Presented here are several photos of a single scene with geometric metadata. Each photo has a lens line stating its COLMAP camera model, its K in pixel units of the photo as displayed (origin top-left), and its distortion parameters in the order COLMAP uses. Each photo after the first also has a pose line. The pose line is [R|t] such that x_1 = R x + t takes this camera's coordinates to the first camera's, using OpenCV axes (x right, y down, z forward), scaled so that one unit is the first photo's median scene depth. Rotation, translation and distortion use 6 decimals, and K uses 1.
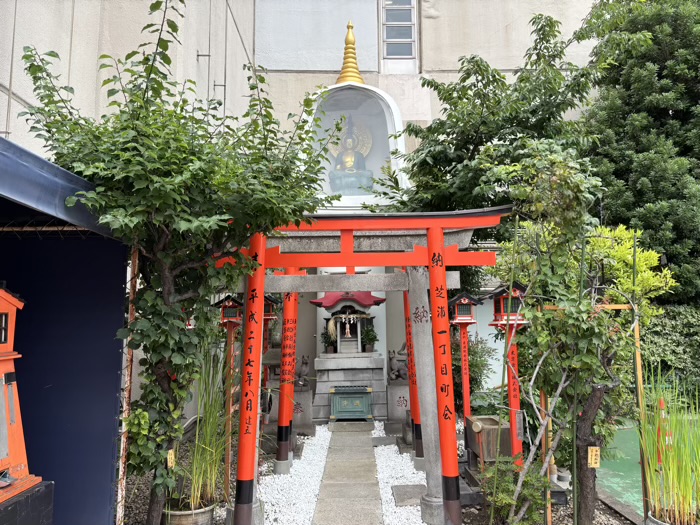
lens RADIAL K [[531.6, 0, 351.7], [0, 531.6, 260.1], [0, 0, 1]] dist [0.041789, -0.042645]
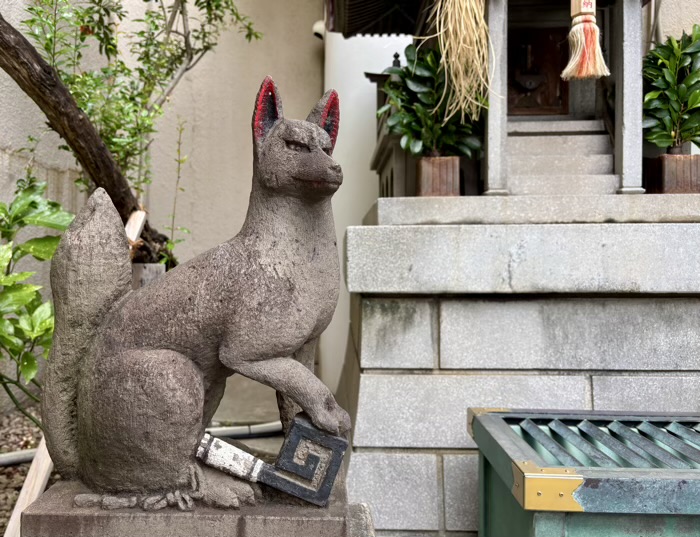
lens RADIAL K [[613.8, 0, 316.5], [0, 613.8, 253.6], [0, 0, 1]] dist [0.075063, -0.133137]
pose [[0.999052, 0.021113, -0.038058, -0.071252], [-0.016173, 0.991935, 0.125709, 0.170182], [0.040405, -0.124974, 0.991337, 0.814358]]
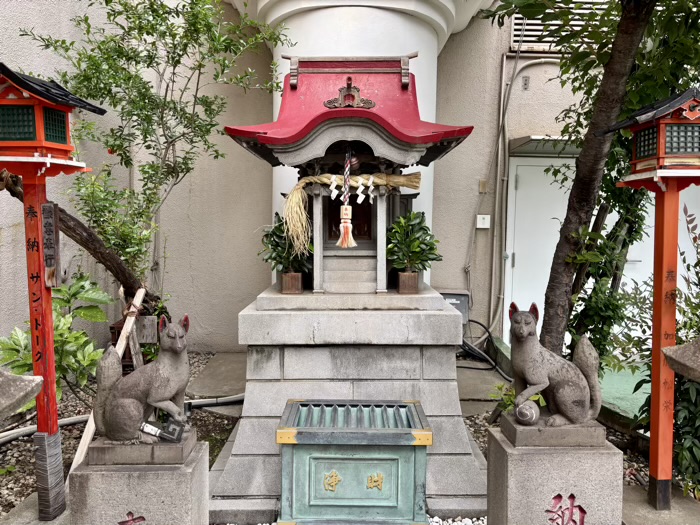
lens RADIAL K [[531.6, 0, 351.7], [0, 531.6, 260.1], [0, 0, 1]] dist [0.041789, -0.042645]
pose [[0.999584, 0.024428, 0.015316, -0.008681], [-0.026734, 0.984190, 0.175086, 0.097239], [-0.010797, -0.175423, 0.984434, 0.683676]]
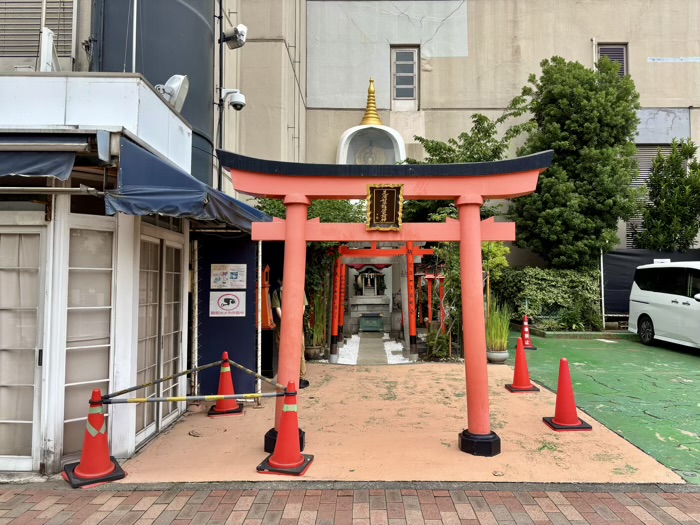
lens RADIAL K [[531.6, 0, 351.7], [0, 531.6, 260.1], [0, 0, 1]] dist [0.041789, -0.042645]
pose [[0.999695, 0.011074, -0.022084, -0.026083], [-0.009295, 0.996824, 0.079089, -0.072662], [0.022890, -0.078860, 0.996623, -0.689757]]
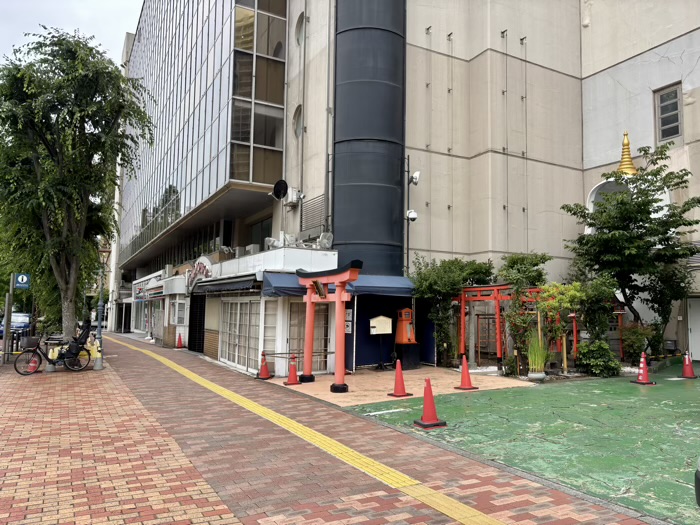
lens RADIAL K [[531.6, 0, 351.7], [0, 531.6, 260.1], [0, 0, 1]] dist [0.041789, -0.042645]
pose [[0.460864, -0.066540, -0.884973, 1.359710], [0.094377, 0.995205, -0.025680, -0.117982], [0.882438, -0.071686, 0.464935, -0.697502]]
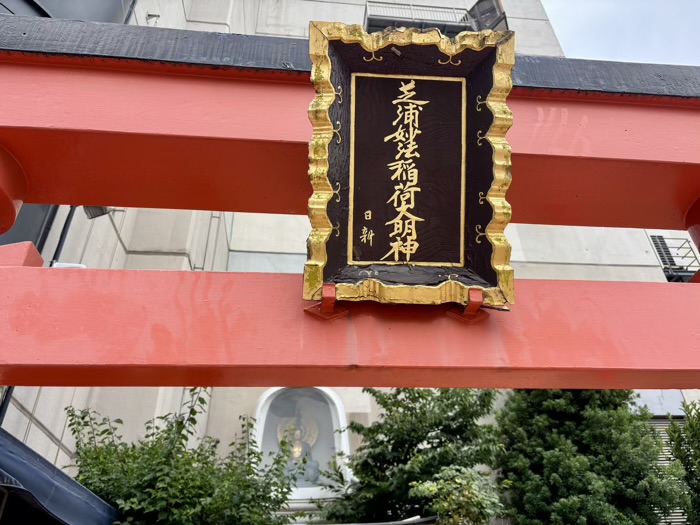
lens RADIAL K [[531.6, 0, 351.7], [0, 531.6, 260.1], [0, 0, 1]] dist [0.041789, -0.042645]
pose [[0.994103, 0.037745, 0.101663, -0.024515], [0.014827, 0.881359, -0.472215, -0.019781], [-0.107425, 0.470938, 0.875601, -0.181183]]
